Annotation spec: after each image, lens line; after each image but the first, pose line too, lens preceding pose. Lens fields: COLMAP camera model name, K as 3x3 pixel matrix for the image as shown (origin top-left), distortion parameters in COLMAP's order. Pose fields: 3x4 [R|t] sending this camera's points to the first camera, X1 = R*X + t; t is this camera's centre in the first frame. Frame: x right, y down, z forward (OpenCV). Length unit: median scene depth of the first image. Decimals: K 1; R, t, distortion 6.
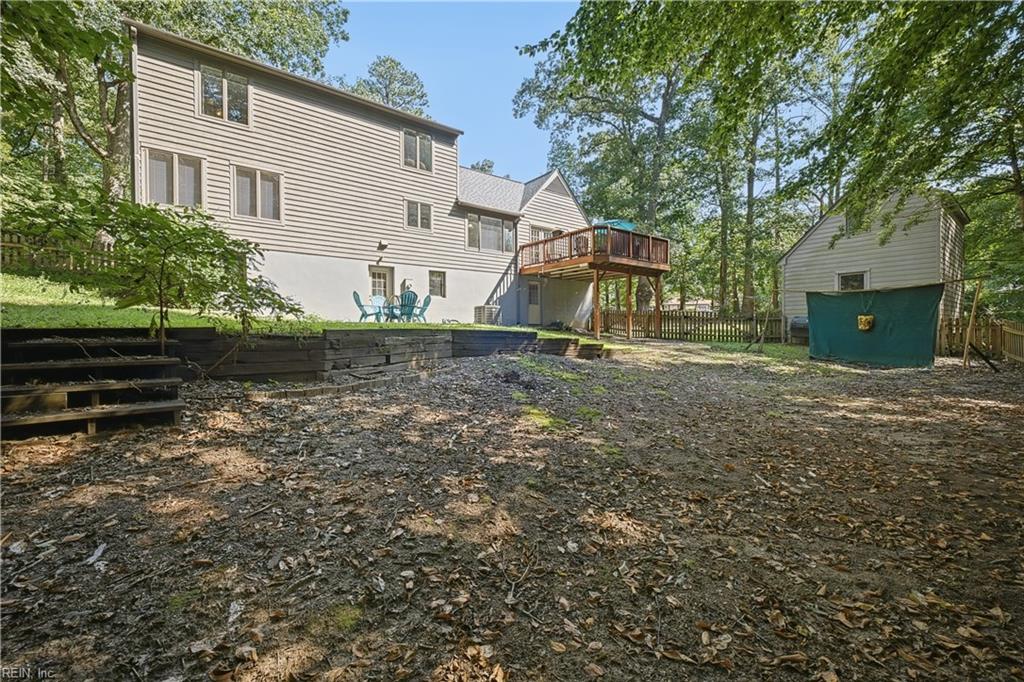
lens RADIAL K [[408.7, 0, 522.6], [0, 408.7, 336.4], [0, 0, 1]] dist [0.006899, -0.000691]
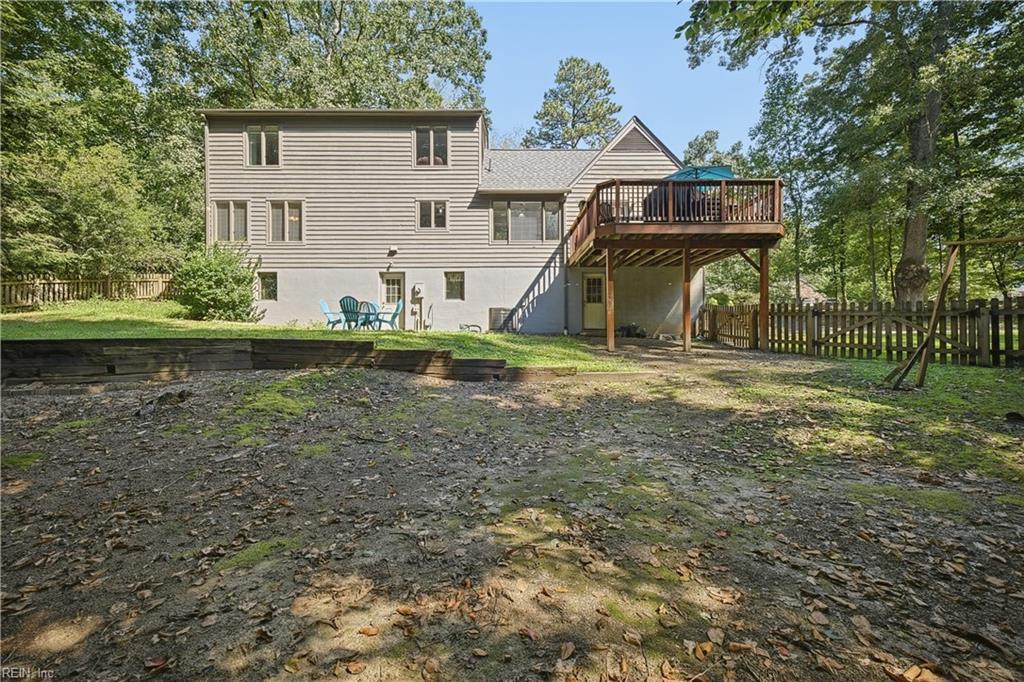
lens RADIAL K [[408.7, 0, 511.7], [0, 408.7, 340.2], [0, 0, 1]] dist [0.006899, -0.000691]
pose [[0.794792, 0.008980, -0.606815, 0.456309], [-0.008858, 0.999956, 0.003195, -0.011185], [0.606817, 0.002836, 0.794837, 0.357038]]
